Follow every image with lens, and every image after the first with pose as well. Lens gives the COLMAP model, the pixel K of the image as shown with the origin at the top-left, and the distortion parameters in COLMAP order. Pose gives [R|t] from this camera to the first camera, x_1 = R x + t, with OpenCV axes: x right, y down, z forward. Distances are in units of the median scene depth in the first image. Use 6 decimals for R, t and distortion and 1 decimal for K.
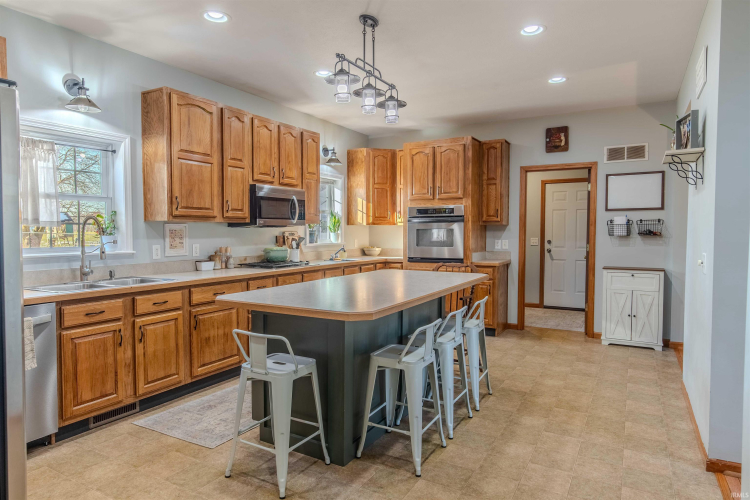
lens RADIAL K [[465.6, 0, 374.1], [0, 465.6, 248.3], [0, 0, 1]] dist [0.006290, -0.001299]
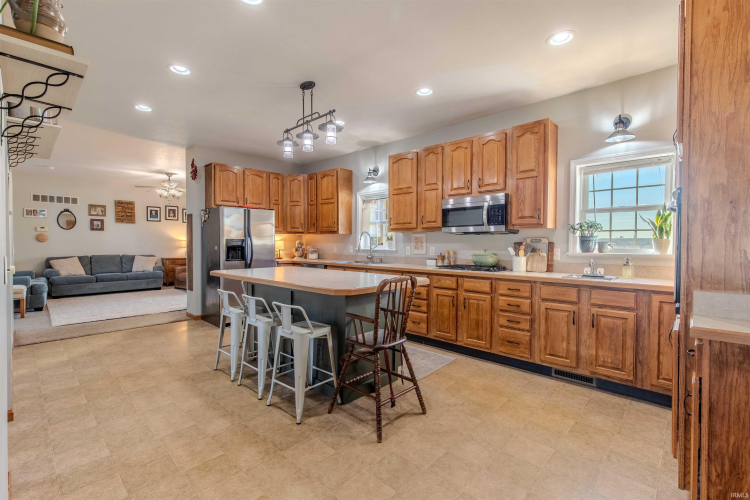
lens RADIAL K [[341.5, 0, 373.7], [0, 341.5, 248.2], [0, 0, 1]] dist [0.000100, 0.000781]
pose [[-0.249156, 0.014902, -0.968349, 0.888459], [-0.043402, 0.998705, 0.026536, -0.031988], [0.967490, 0.048640, -0.248187, 1.386431]]
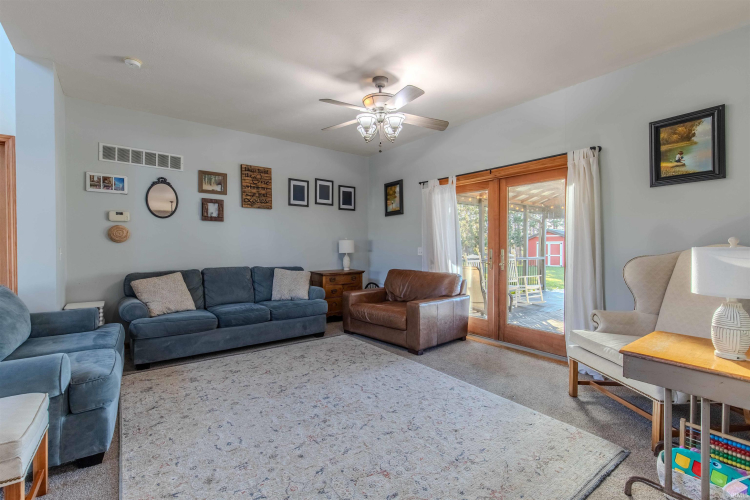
lens RADIAL K [[341.5, 0, 372.9], [0, 341.5, 250.2], [0, 0, 1]] dist [0.000100, 0.000781]
pose [[-0.400980, 0.011314, -0.916017, 0.645255], [-0.044729, 0.998489, 0.031912, -0.014831], [0.914994, 0.053769, -0.399868, 1.009609]]
